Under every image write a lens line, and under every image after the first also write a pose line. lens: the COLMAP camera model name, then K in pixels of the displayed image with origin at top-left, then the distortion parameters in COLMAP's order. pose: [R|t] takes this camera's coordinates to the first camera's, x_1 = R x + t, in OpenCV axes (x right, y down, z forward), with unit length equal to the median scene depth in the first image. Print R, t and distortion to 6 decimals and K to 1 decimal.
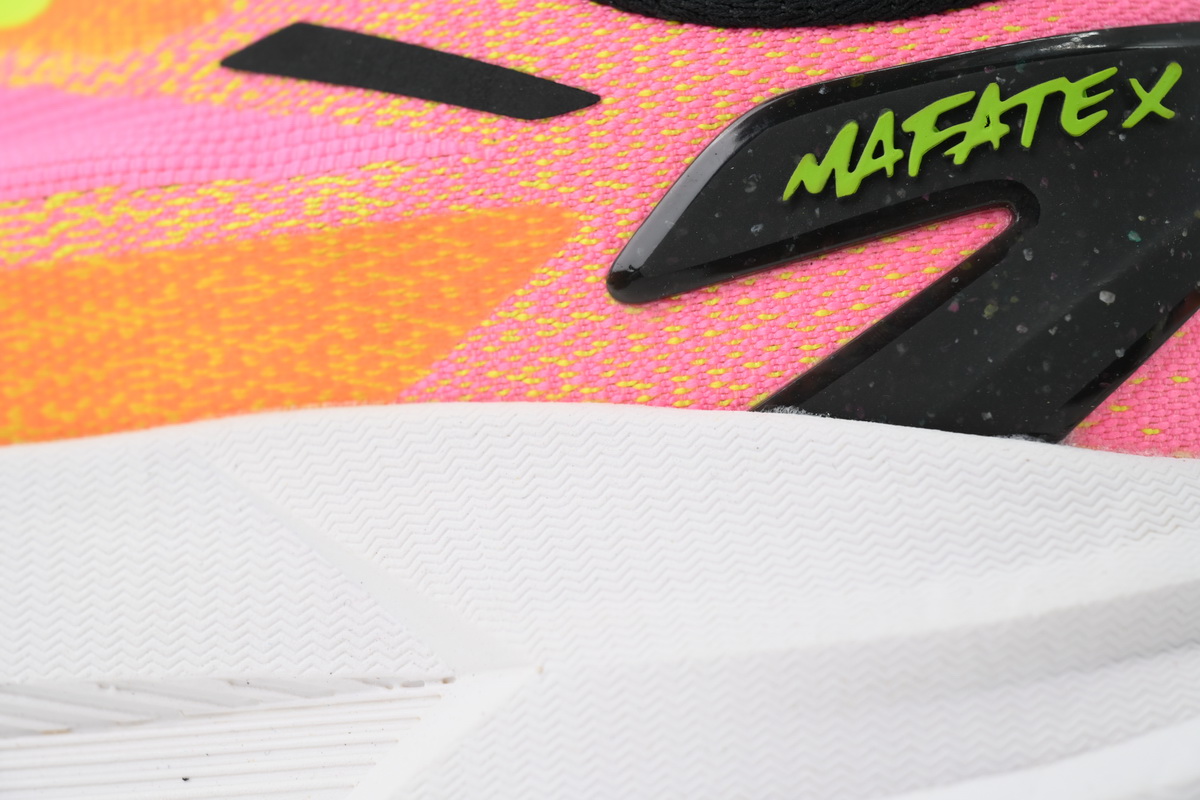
lens RADIAL K [[4239.9, 0, 599.0], [0, 4239.9, 399.0], [0, 0, 1]] dist [-0.128454, 0.000000]
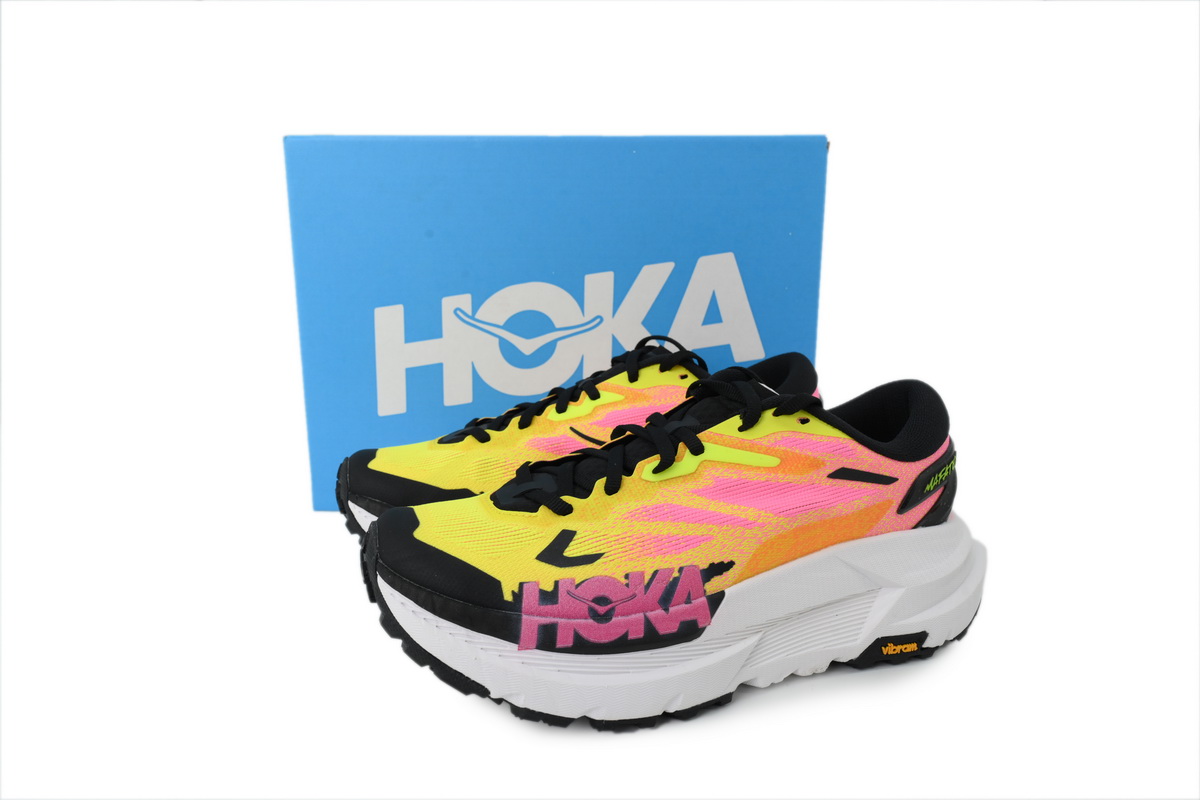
lens RADIAL K [[824.3, 0, 599.1], [0, 824.3, 400.4], [0, 0, 1]] dist [0.017925, 0.002927]
pose [[0.787722, -0.164126, 0.593765, -0.896084], [-0.022632, 0.955495, 0.294138, -0.461632], [-0.615615, -0.245137, 0.748950, 0.469541]]
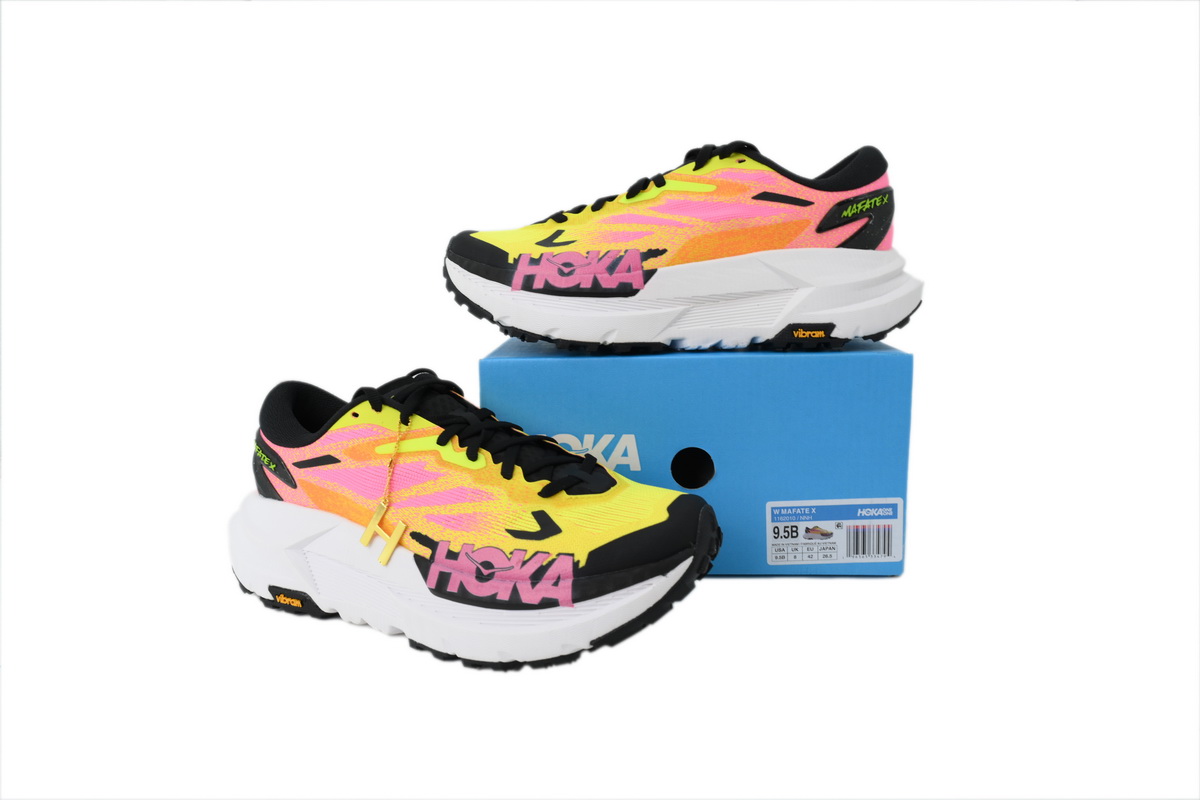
lens RADIAL K [[824.3, 0, 603.2], [0, 824.3, 404.0], [0, 0, 1]] dist [0.017925, 0.002927]
pose [[0.963897, -0.100439, 0.246606, -0.695423], [0.035801, 0.966607, 0.253751, -0.107753], [-0.263858, -0.235761, 0.935305, -0.252583]]
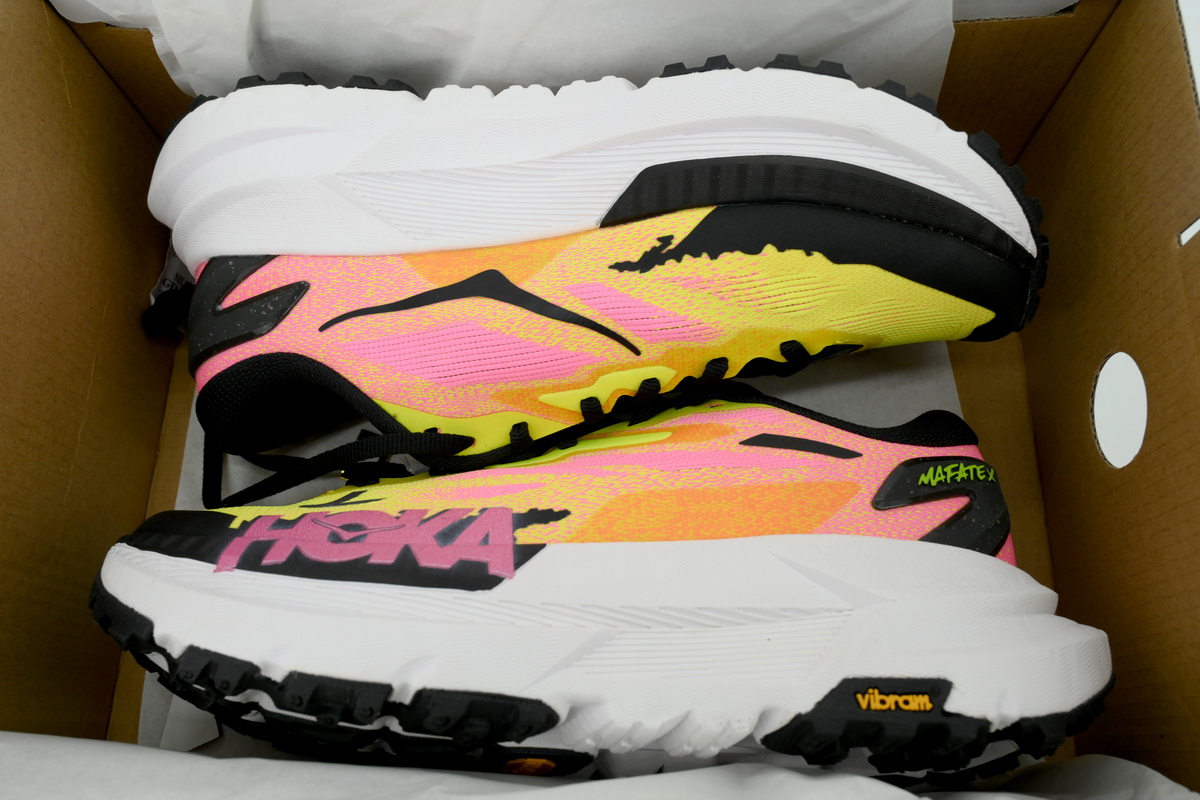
lens RADIAL K [[952.8, 0, 598.4], [0, 952.8, 402.3], [0, 0, 1]] dist [-0.005186, -0.001940]
pose [[0.939455, 0.161606, 0.302173, -0.451767], [-0.022268, 0.908737, -0.416775, 0.224401], [-0.341949, 0.384812, 0.857316, 0.371366]]
